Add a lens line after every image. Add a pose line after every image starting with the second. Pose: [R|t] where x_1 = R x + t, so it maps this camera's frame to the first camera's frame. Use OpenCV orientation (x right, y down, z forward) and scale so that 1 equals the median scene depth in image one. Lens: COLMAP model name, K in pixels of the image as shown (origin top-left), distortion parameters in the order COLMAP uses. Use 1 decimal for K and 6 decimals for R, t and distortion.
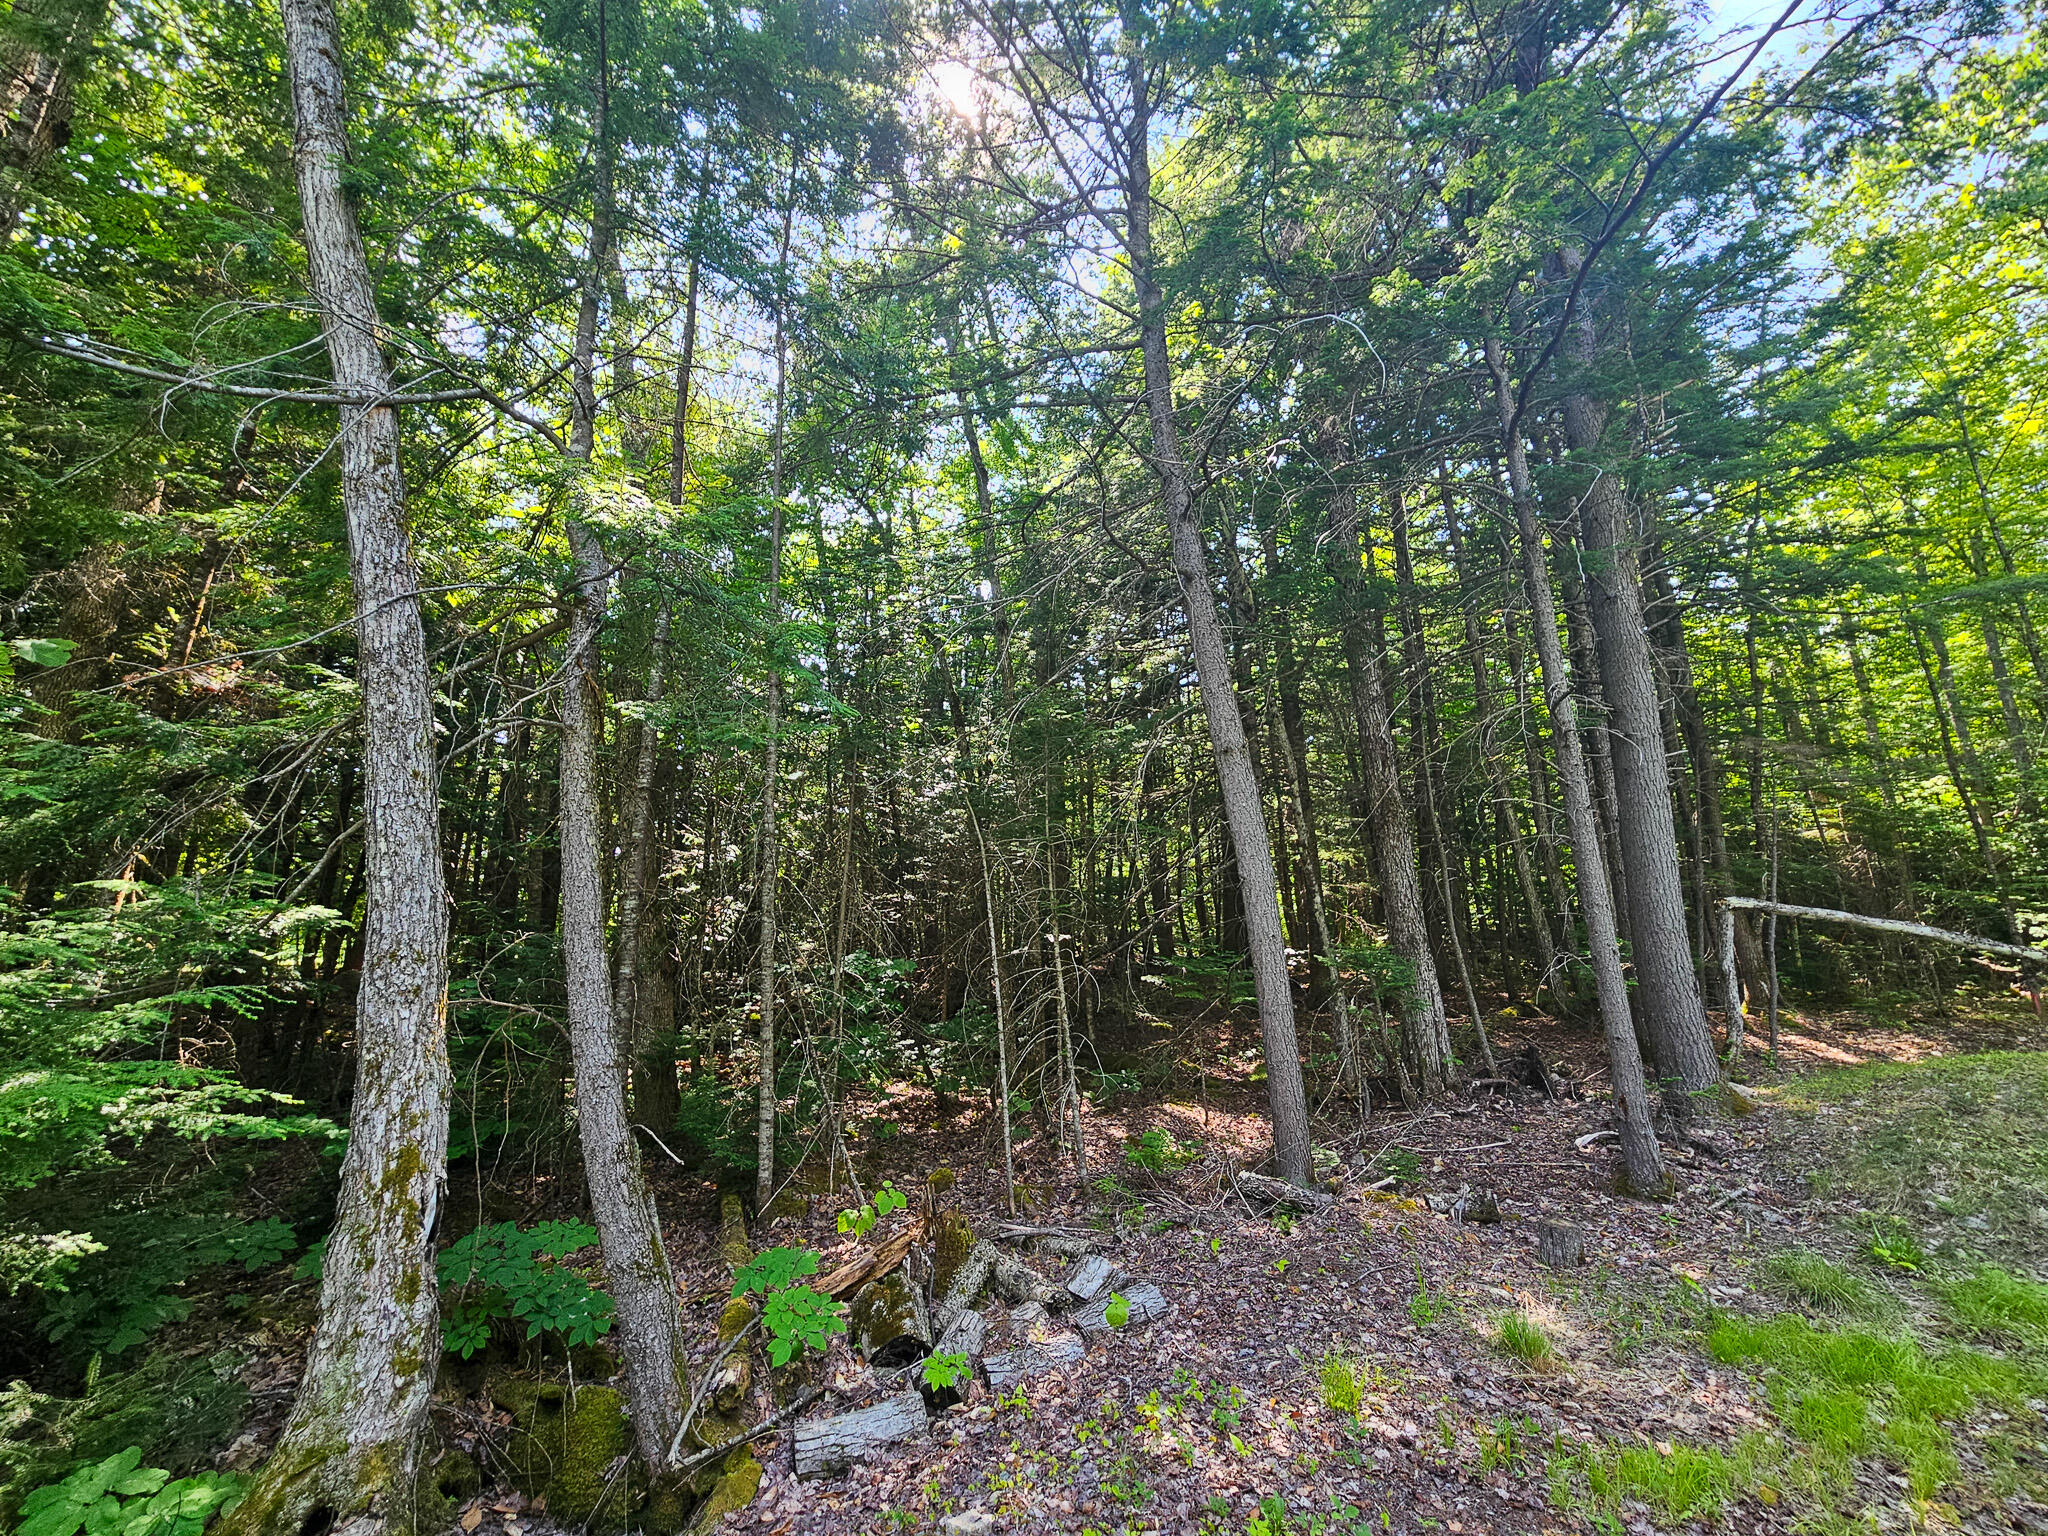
lens RADIAL K [[836.2, 0, 1022.4], [0, 836.2, 754.0], [0, 0, 1]] dist [-0.003111, -0.000386]
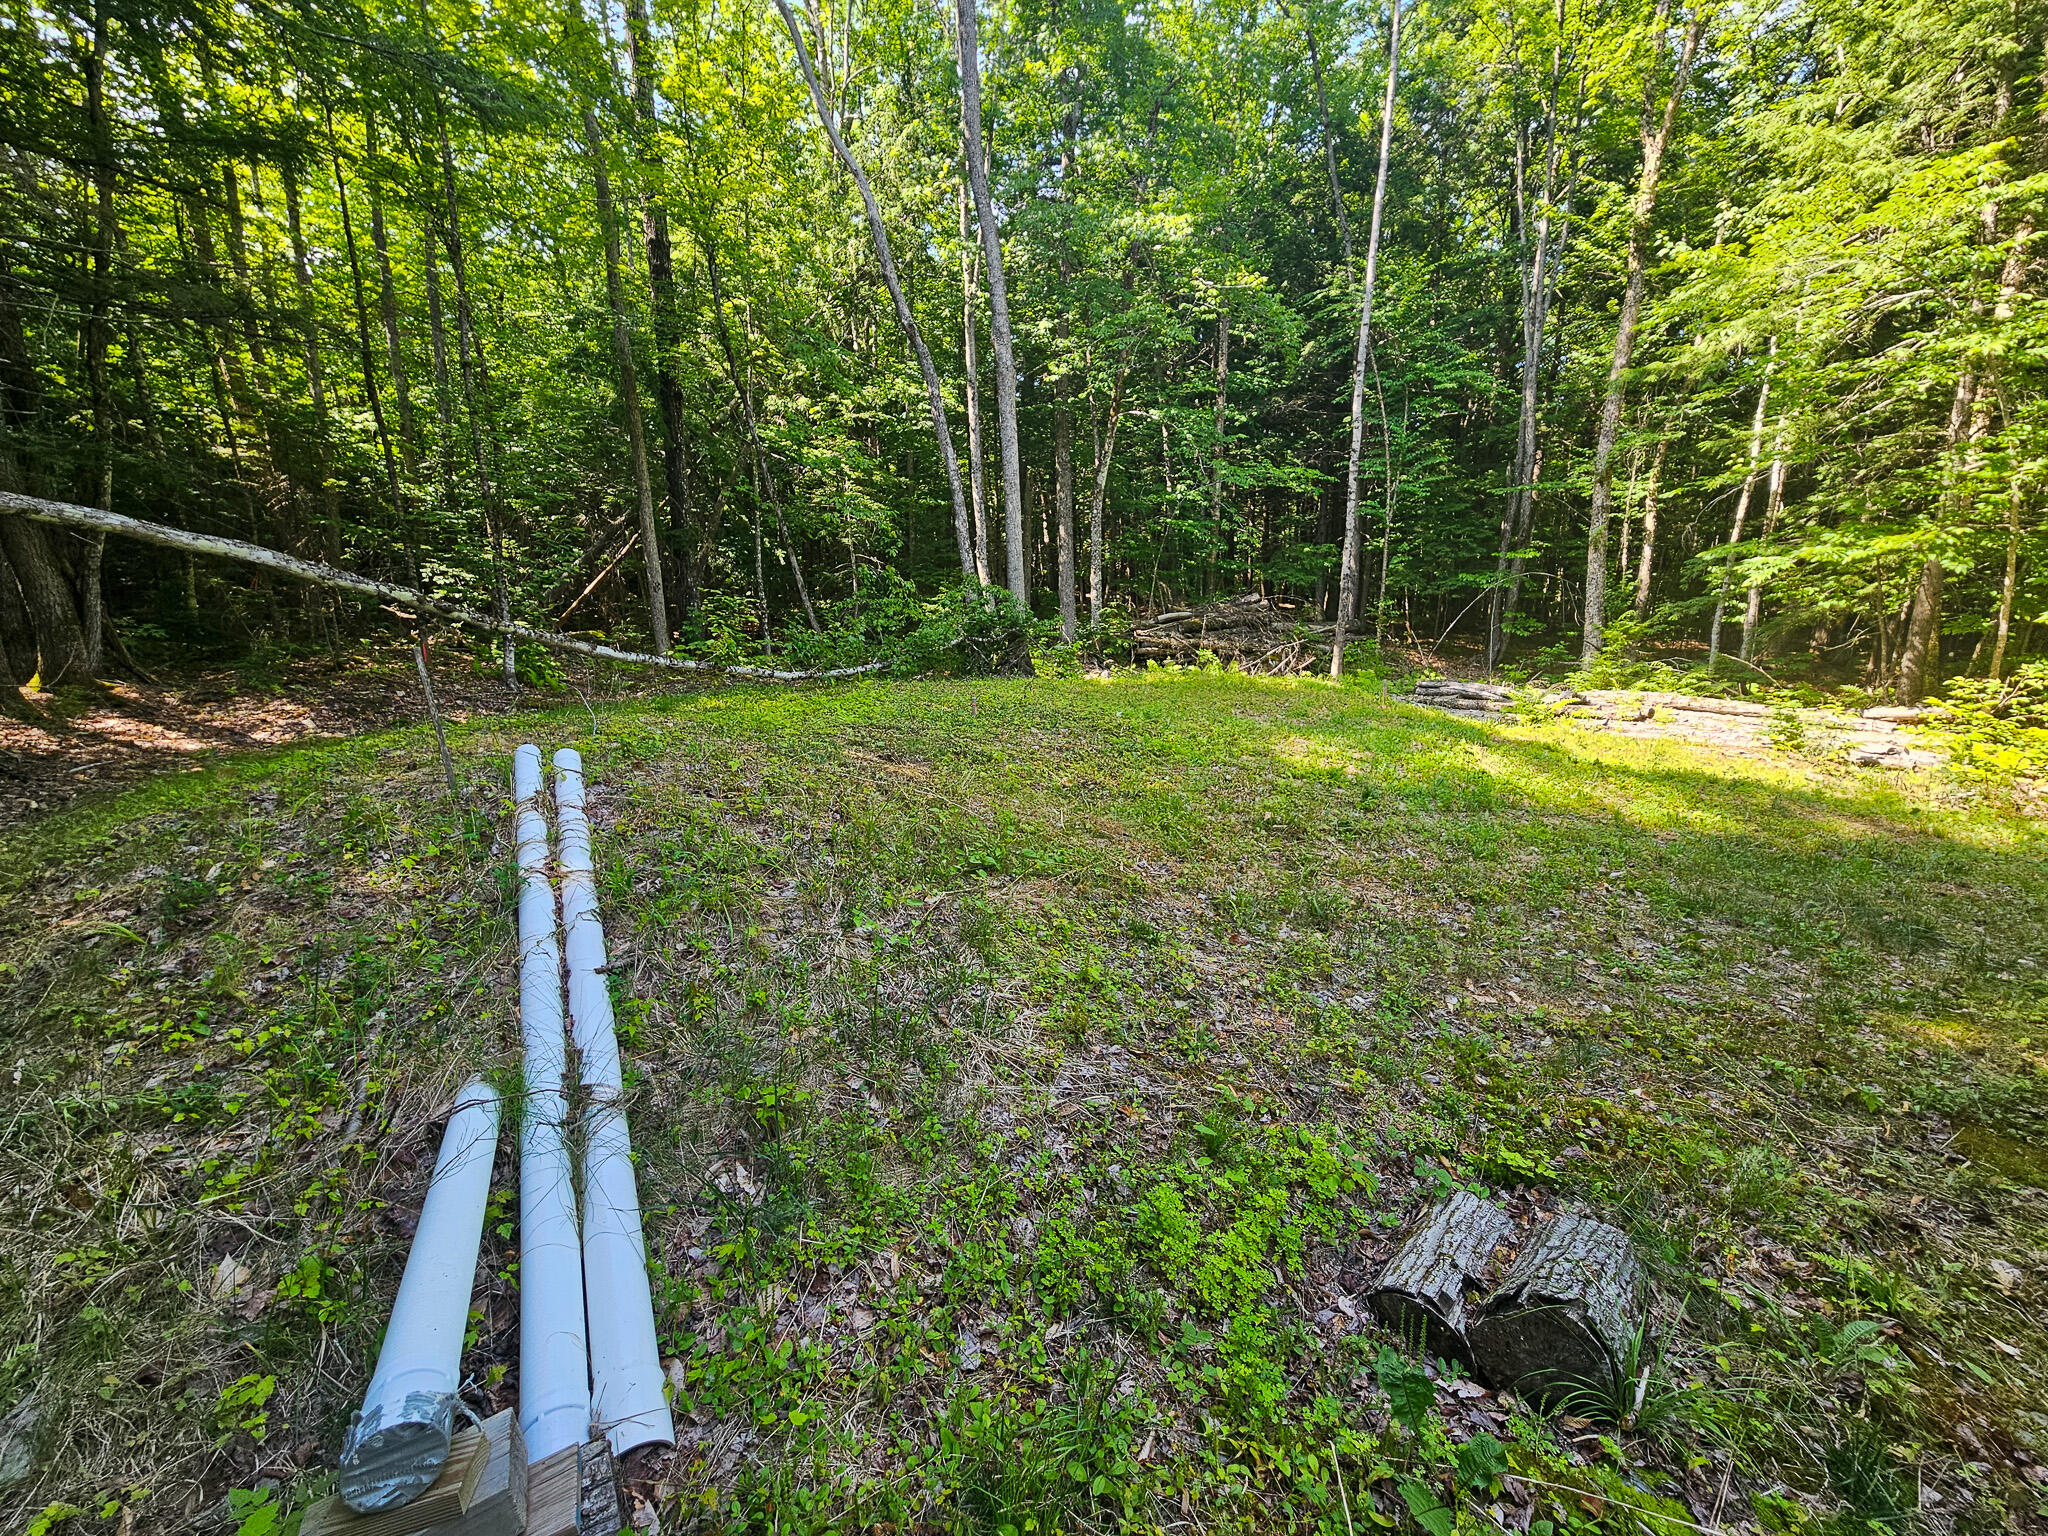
lens RADIAL K [[836.2, 0, 1027.2], [0, 836.2, 754.0], [0, 0, 1]] dist [-0.003111, -0.000386]
pose [[0.100659, -0.176006, 0.979229, 0.364431], [-0.231554, 0.953057, 0.195104, 0.071684], [-0.967600, -0.246383, 0.055179, 0.270542]]
